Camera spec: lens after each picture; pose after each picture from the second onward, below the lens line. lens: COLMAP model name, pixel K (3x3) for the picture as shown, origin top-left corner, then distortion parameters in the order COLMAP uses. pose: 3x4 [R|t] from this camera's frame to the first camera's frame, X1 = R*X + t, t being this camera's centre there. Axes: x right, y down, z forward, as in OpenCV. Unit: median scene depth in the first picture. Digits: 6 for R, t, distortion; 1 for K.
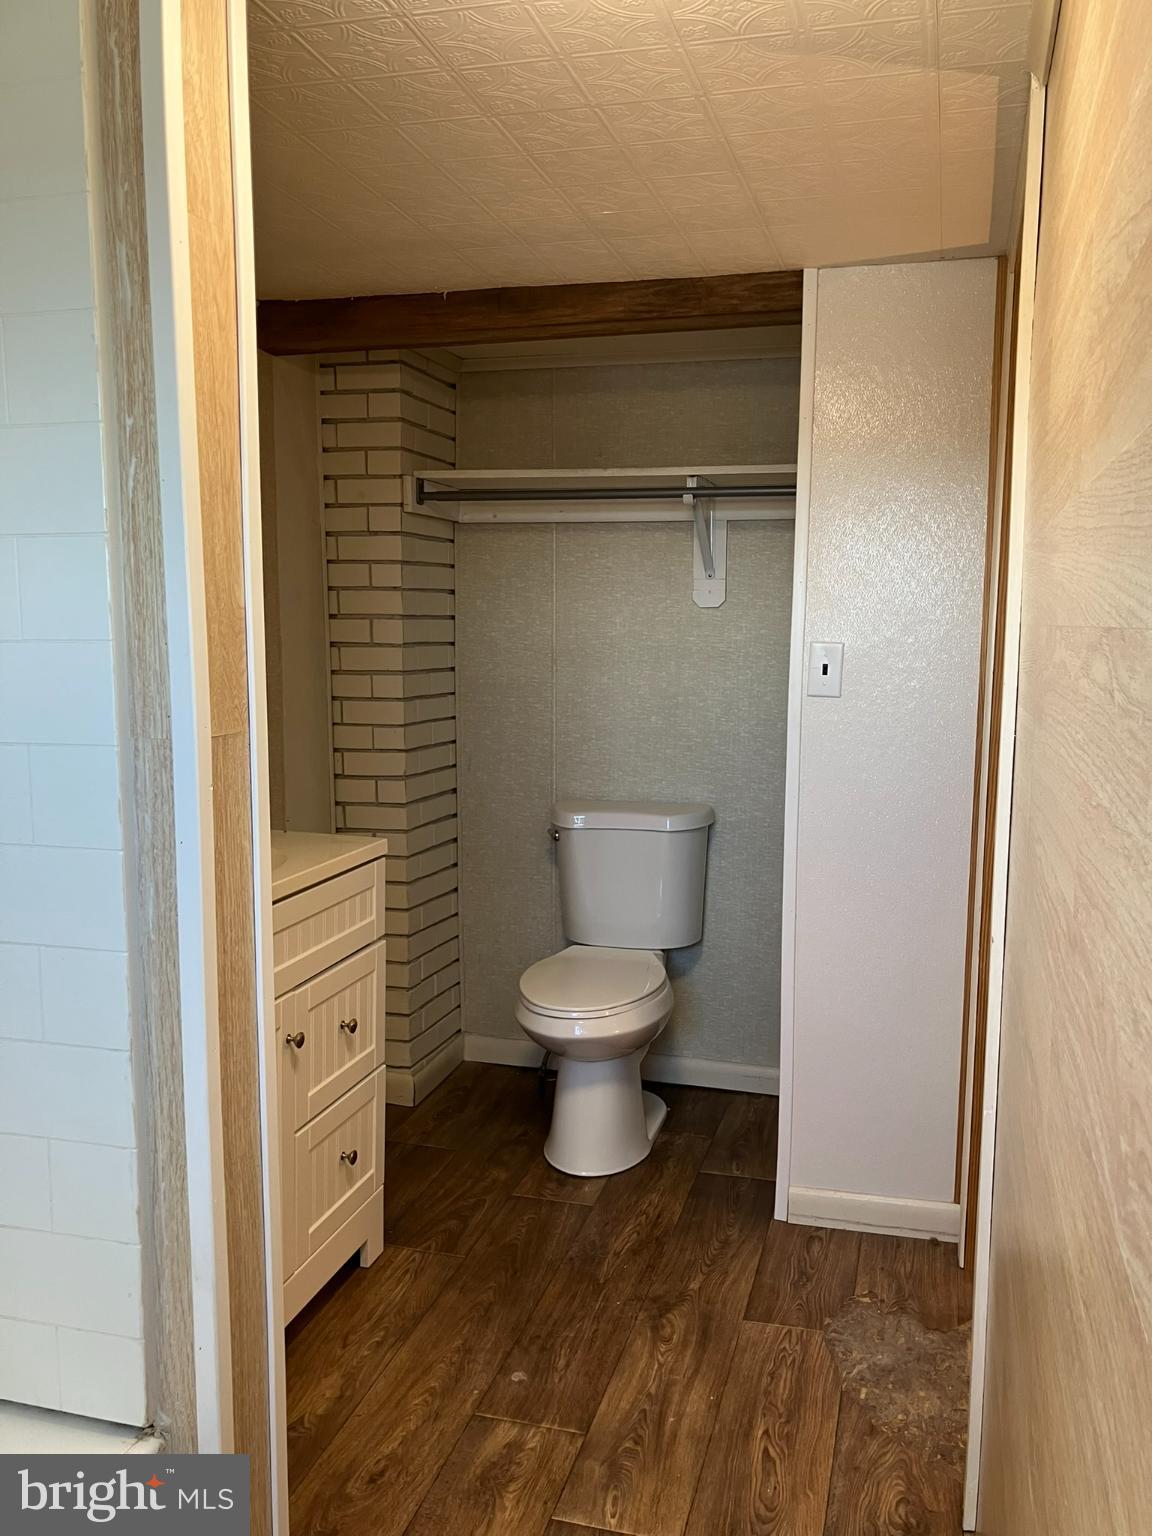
lens RADIAL K [[1265.2, 0, 592.1], [0, 1265.2, 775.7], [0, 0, 1]] dist [0.030795, -0.045988]
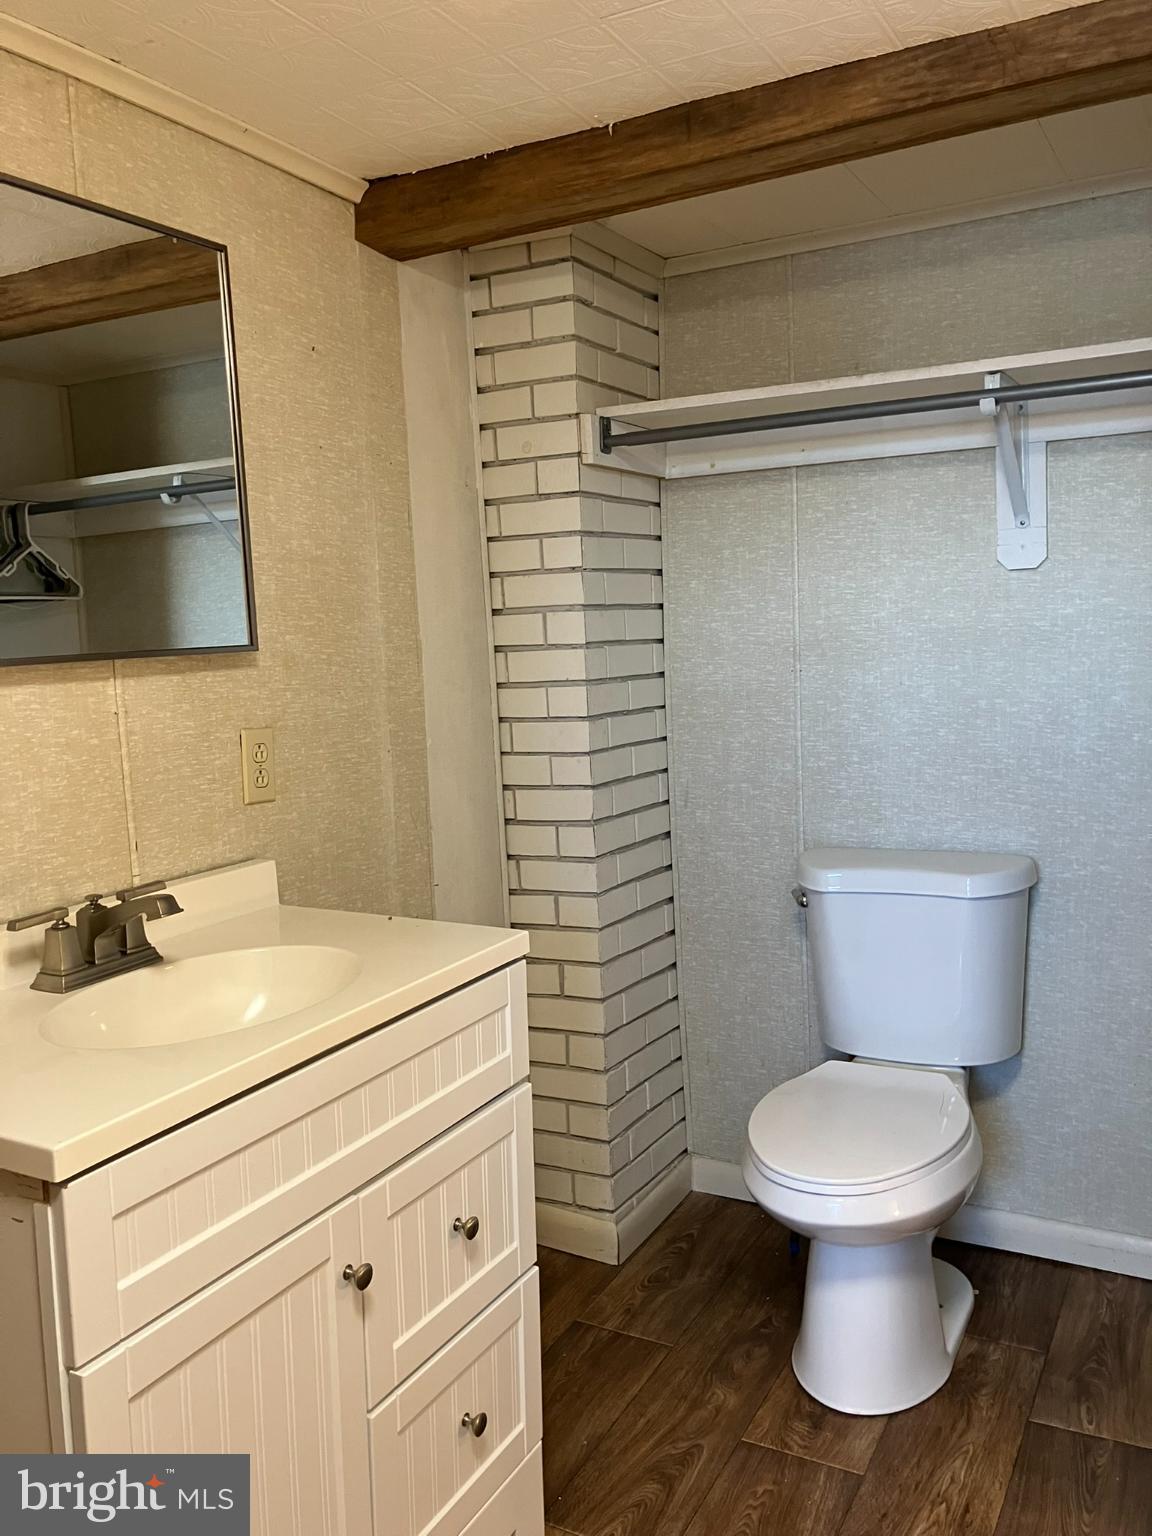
lens RADIAL K [[1265.2, 0, 576.2], [0, 1265.2, 783.7], [0, 0, 1]] dist [0.030795, -0.045988]
pose [[0.972360, -0.022010, -0.232446, 0.015507], [0.022314, 0.999750, -0.001320, -0.021674], [0.232417, -0.003903, 0.972608, 0.288061]]
